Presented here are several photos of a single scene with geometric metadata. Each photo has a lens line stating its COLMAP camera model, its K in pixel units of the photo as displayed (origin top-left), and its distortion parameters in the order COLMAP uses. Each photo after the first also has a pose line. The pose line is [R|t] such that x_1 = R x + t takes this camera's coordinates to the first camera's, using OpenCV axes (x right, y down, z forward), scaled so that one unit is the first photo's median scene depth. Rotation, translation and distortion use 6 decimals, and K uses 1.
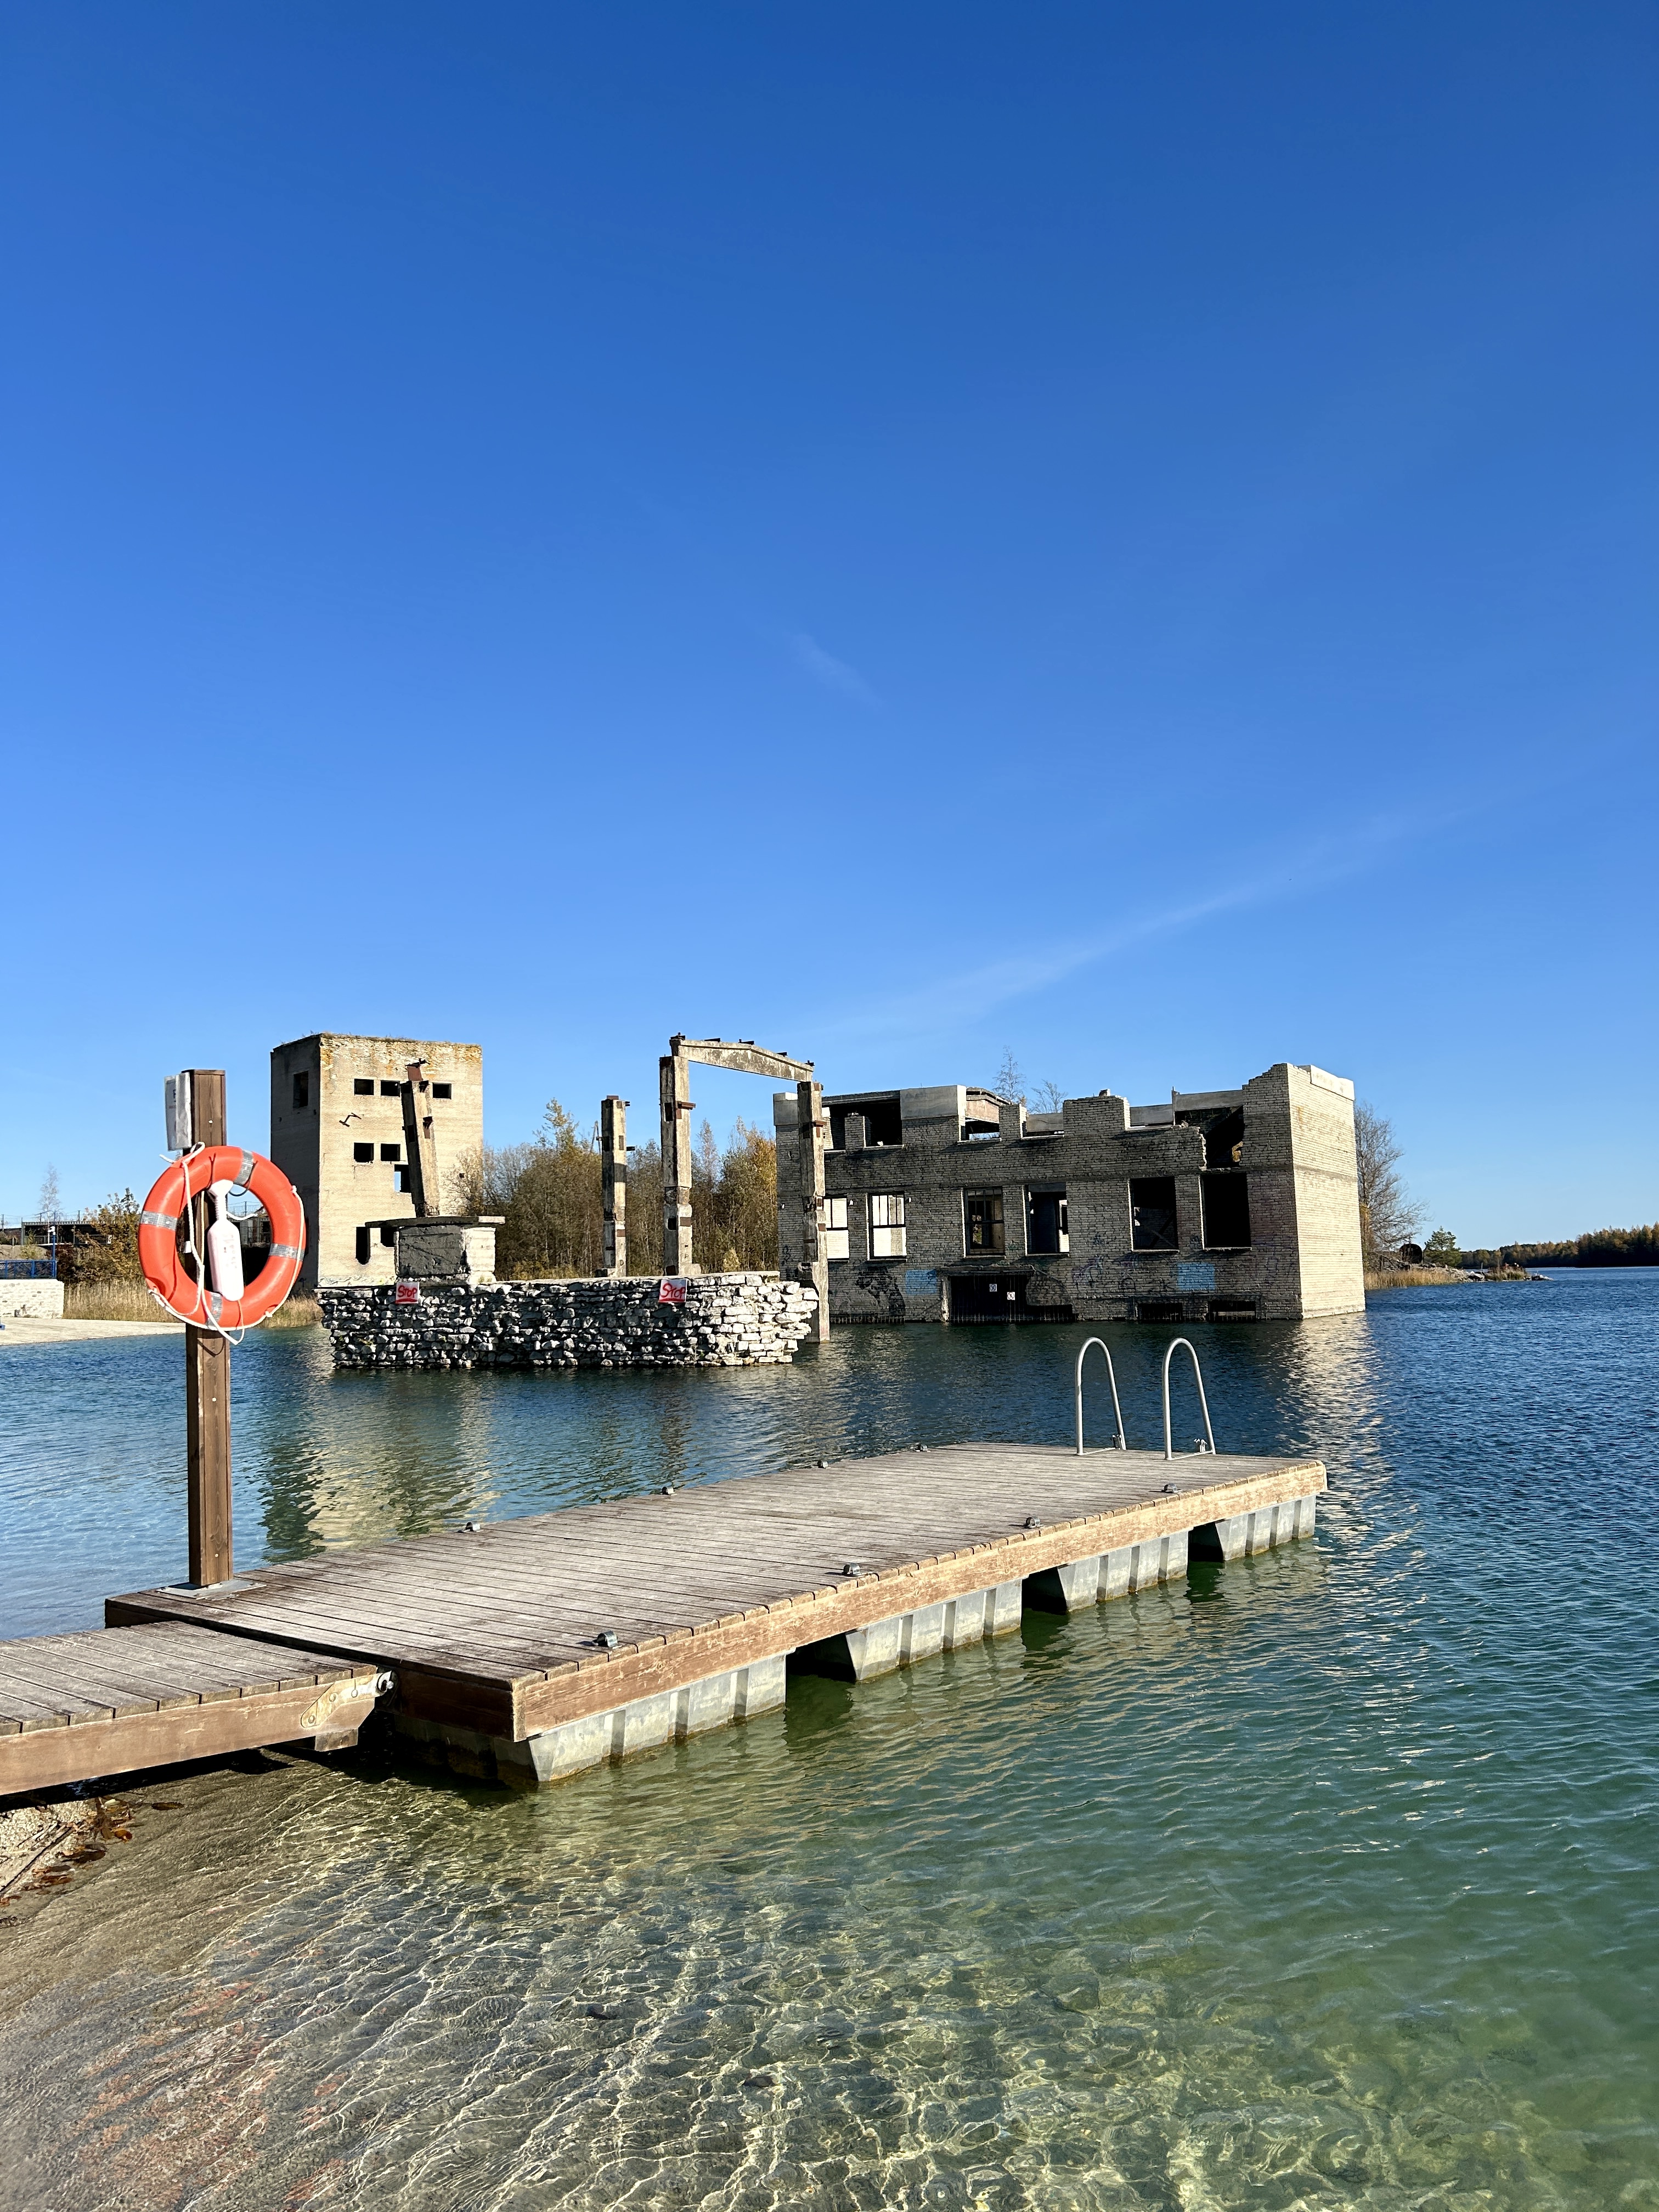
lens RADIAL K [[1603.7, 0, 829.5], [0, 1603.7, 1106.0], [0, 0, 1]] dist [0.150717, -0.334739]
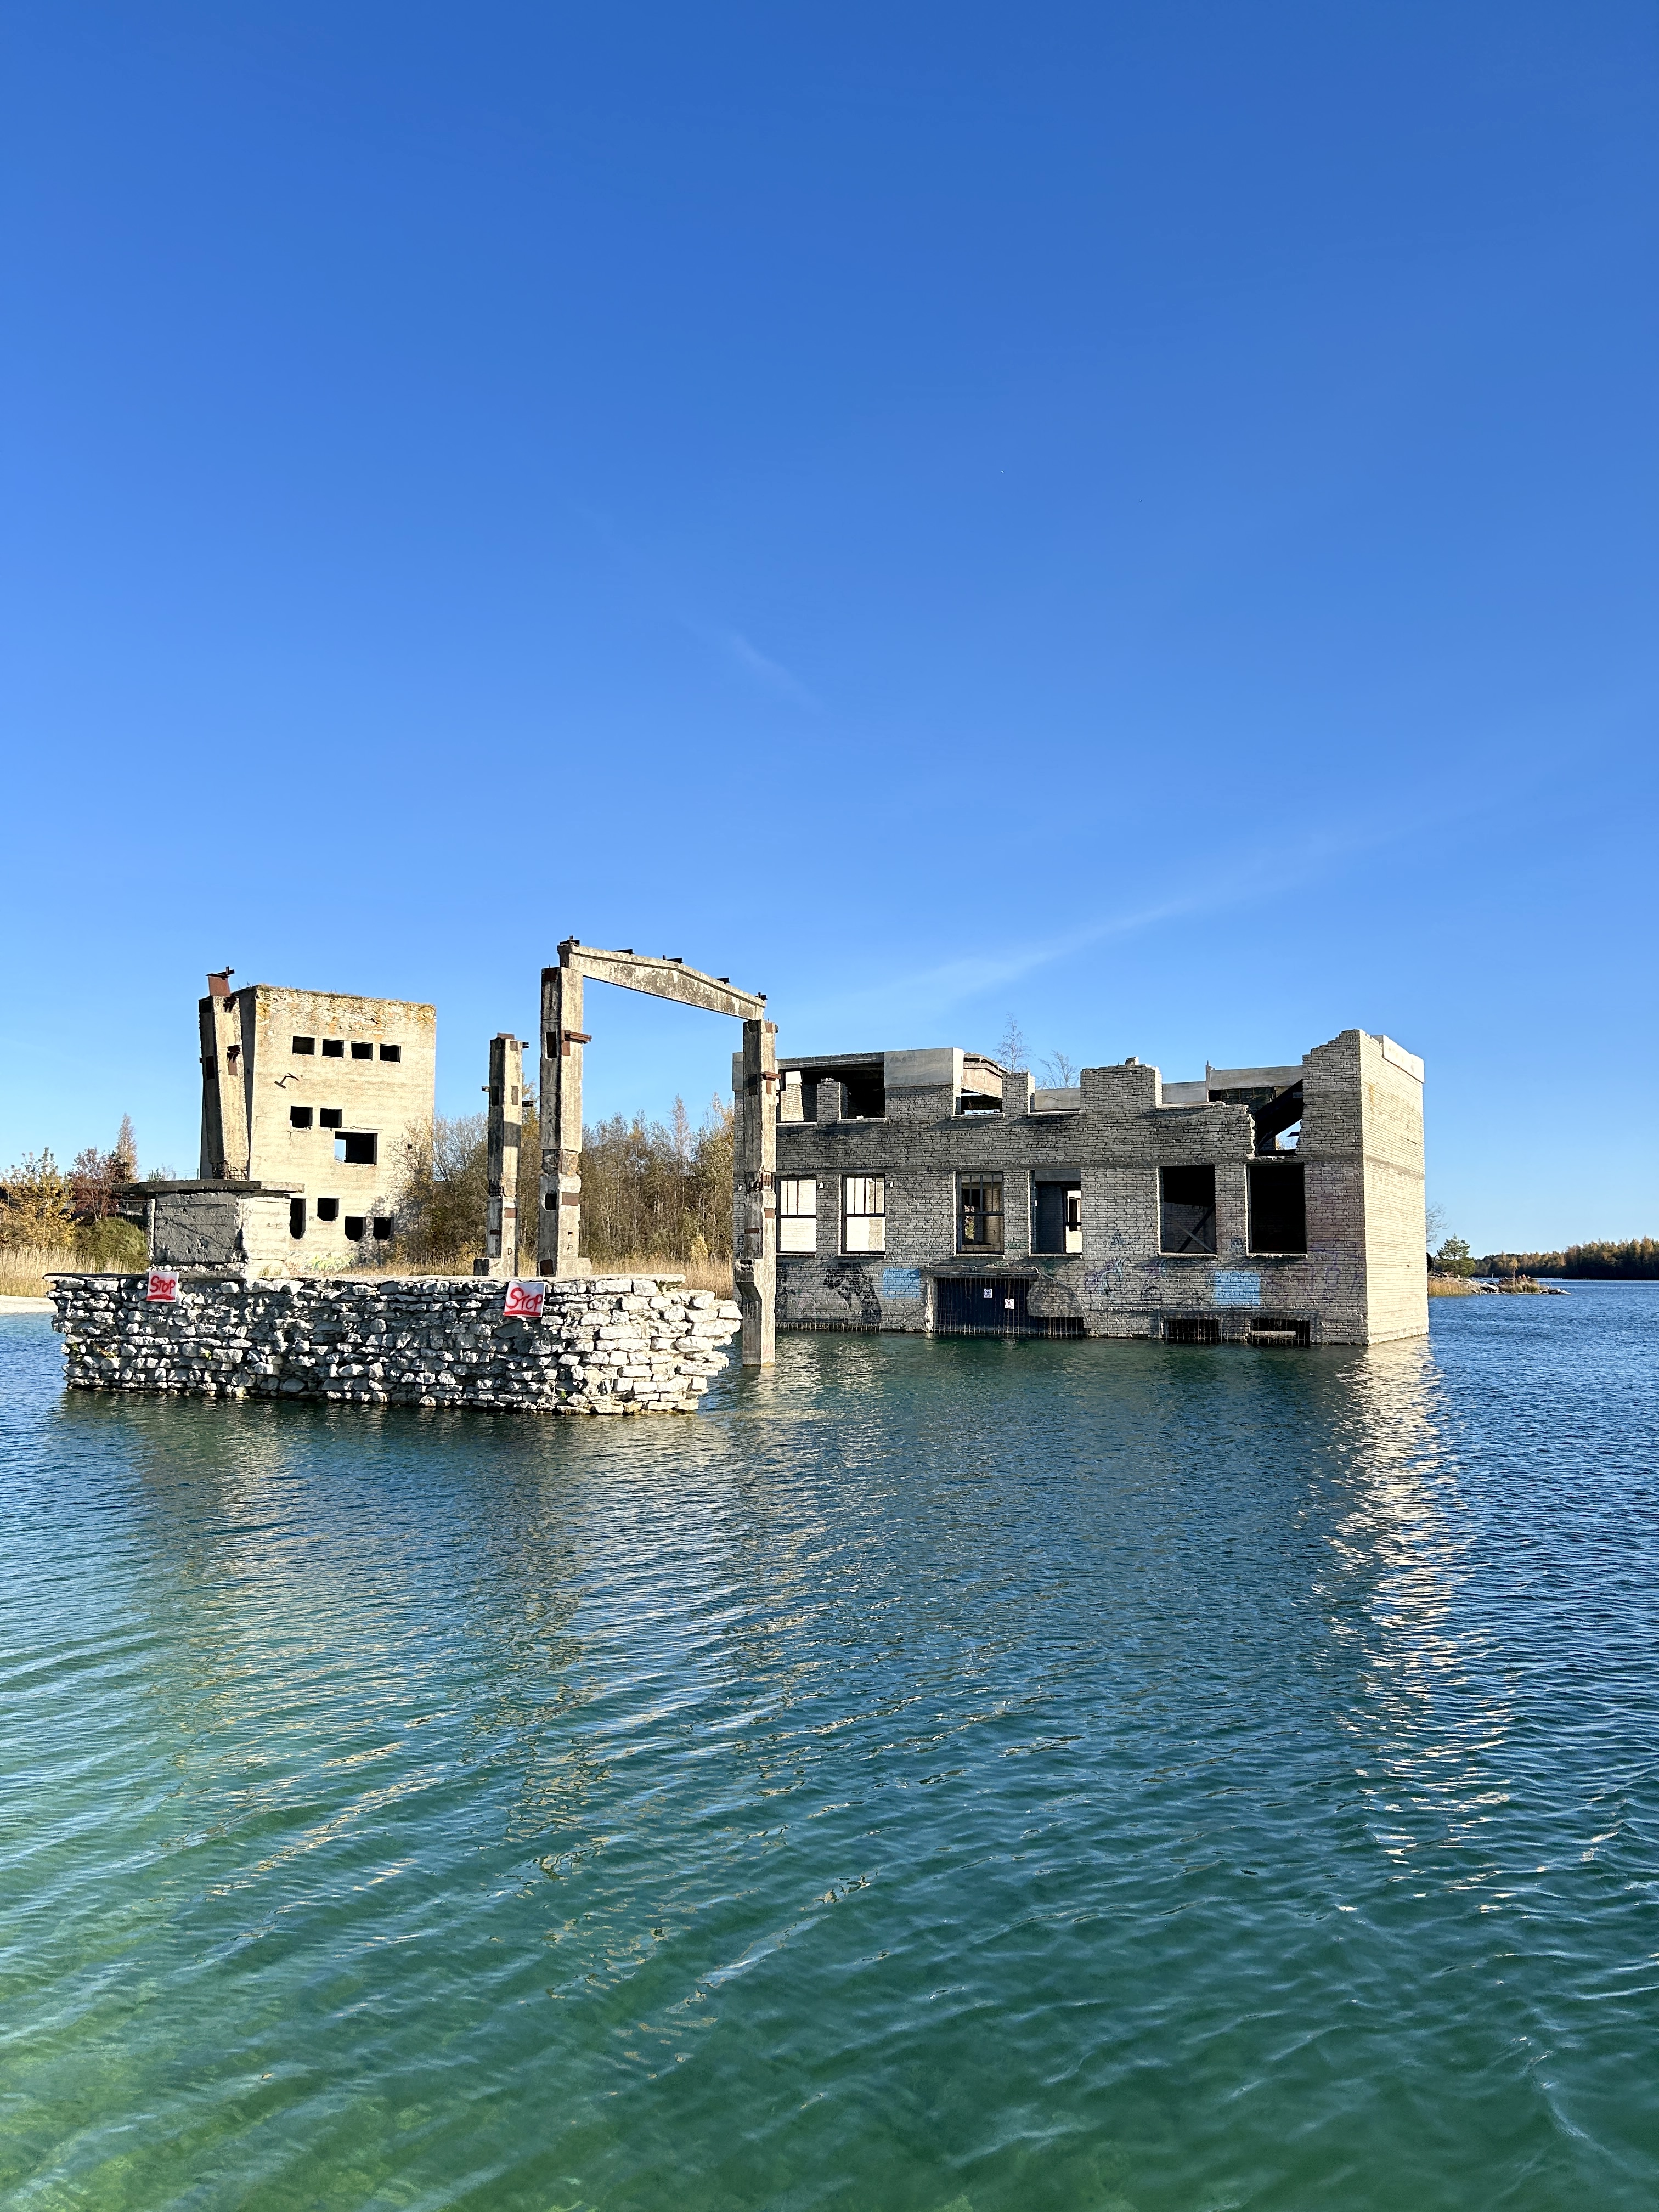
lens RADIAL K [[1633.0, 0, 829.5], [0, 1633.0, 1106.0], [0, 0, 1]] dist [0.064653, -0.002922]
pose [[0.999467, 0.032057, 0.006109, 0.013213], [-0.032106, 0.999452, 0.008058, 0.013818], [-0.005847, -0.008250, 0.999949, 0.177681]]
